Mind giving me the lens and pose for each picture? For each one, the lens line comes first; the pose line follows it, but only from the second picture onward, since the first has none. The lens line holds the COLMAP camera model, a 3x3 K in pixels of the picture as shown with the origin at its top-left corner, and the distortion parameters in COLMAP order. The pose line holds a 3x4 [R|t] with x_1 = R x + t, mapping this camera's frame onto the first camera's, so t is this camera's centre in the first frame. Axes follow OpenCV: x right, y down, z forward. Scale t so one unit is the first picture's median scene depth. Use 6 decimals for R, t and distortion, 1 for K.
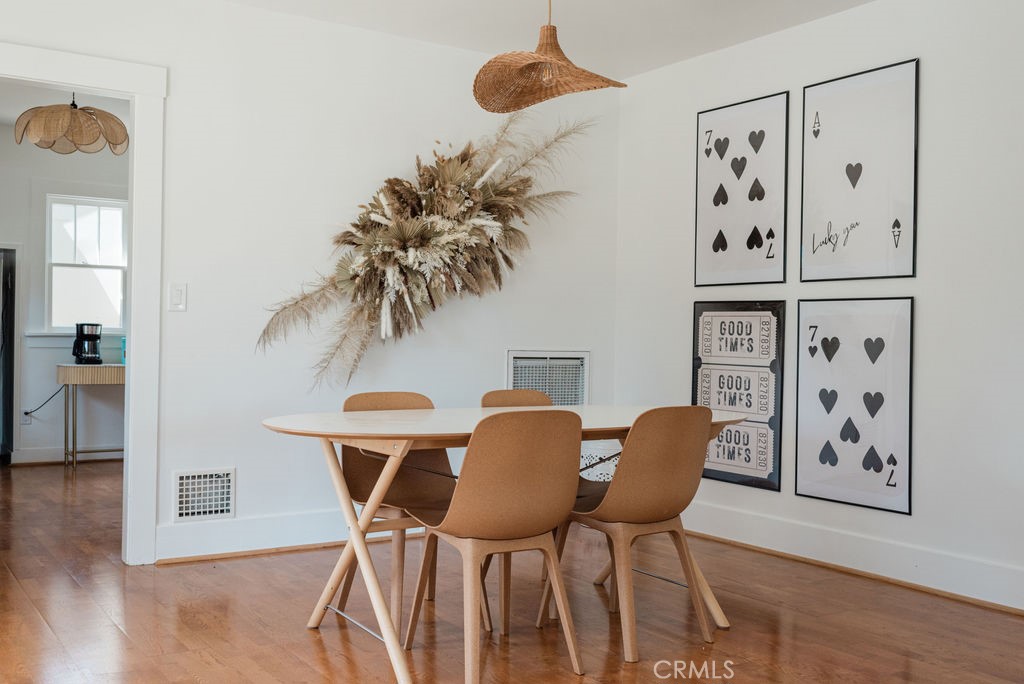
lens RADIAL K [[1019.8, 0, 512.0], [0, 1019.8, 342.0], [0, 0, 1]] dist [-0.015071, 0.002771]
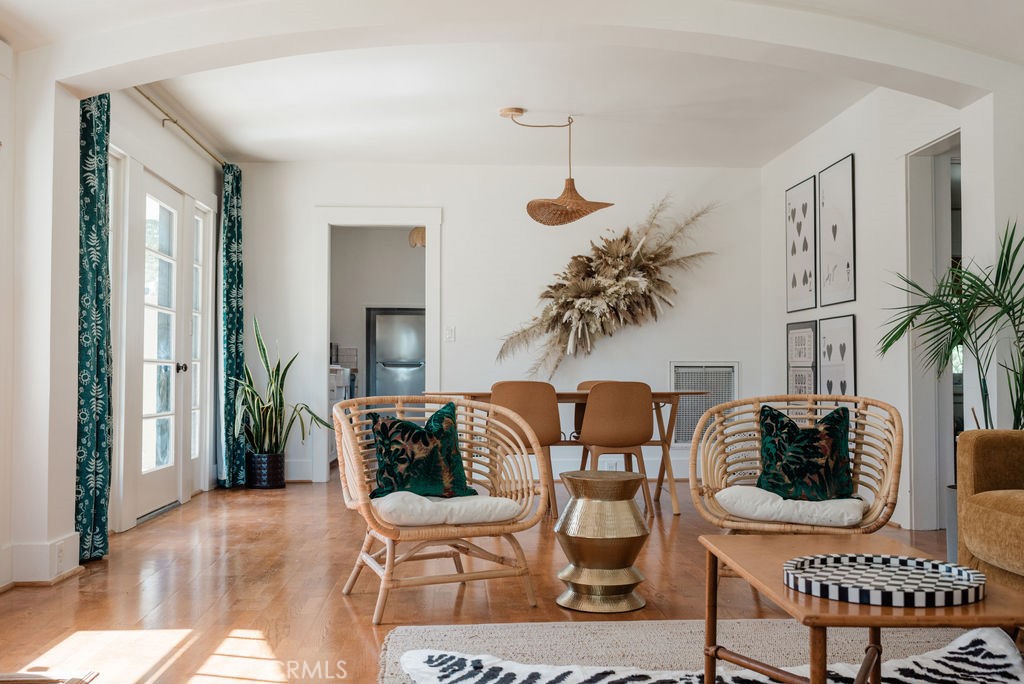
lens RADIAL K [[1019.8, 0, 512.0], [0, 1019.8, 342.0], [0, 0, 1]] dist [-0.015071, 0.002771]
pose [[0.862465, -0.034269, -0.504956, 0.610243], [0.015207, 0.999009, -0.041825, 0.042734], [0.505889, 0.028393, 0.862131, -0.447524]]
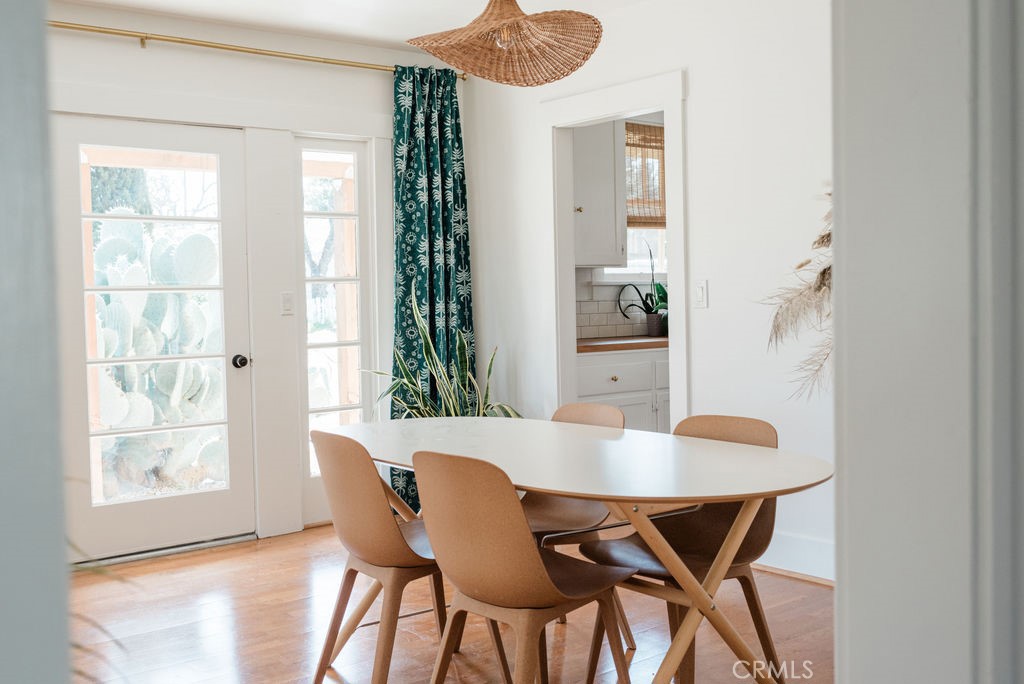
lens RADIAL K [[1032.3, 0, 511.1], [0, 1032.3, 326.4], [0, 0, 1]] dist [0.135016, 0.000398]
pose [[0.098428, 0.026590, -0.994789, 0.622285], [0.032422, 0.999027, 0.029911, -0.044037], [0.994616, -0.035197, 0.097470, 0.645263]]
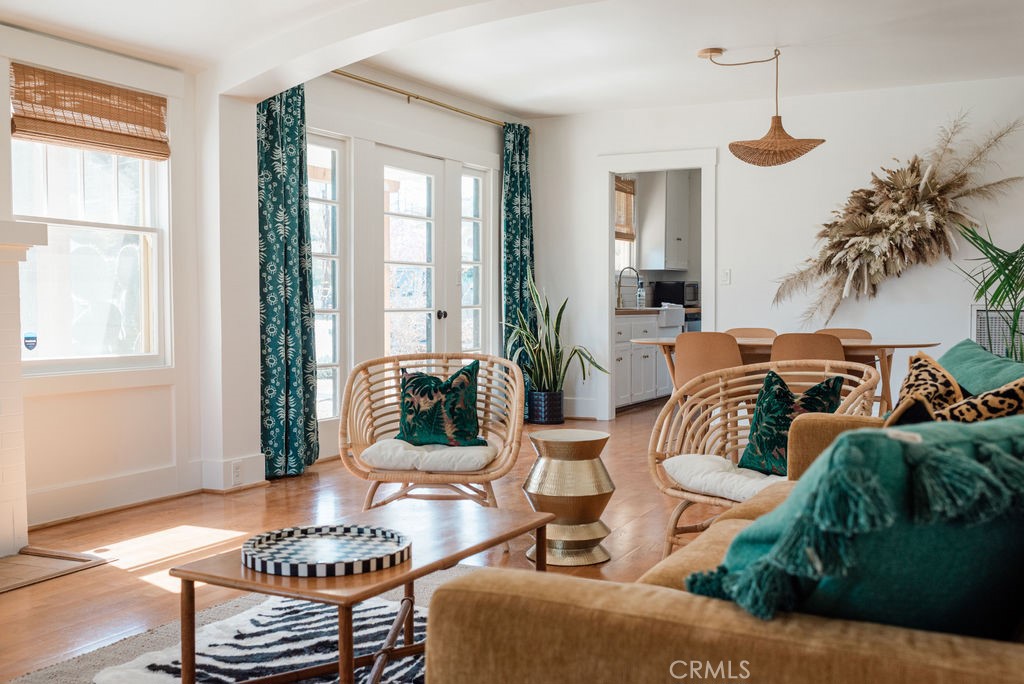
lens RADIAL K [[1042.6, 0, 512.0], [0, 1042.6, 342.0], [0, 0, 1]] dist [-0.013292, 0.006257]
pose [[0.502160, 0.014201, -0.864658, 0.949738], [0.011606, 0.999664, 0.023158, 0.020204], [0.864697, -0.021665, 0.501827, -0.204354]]
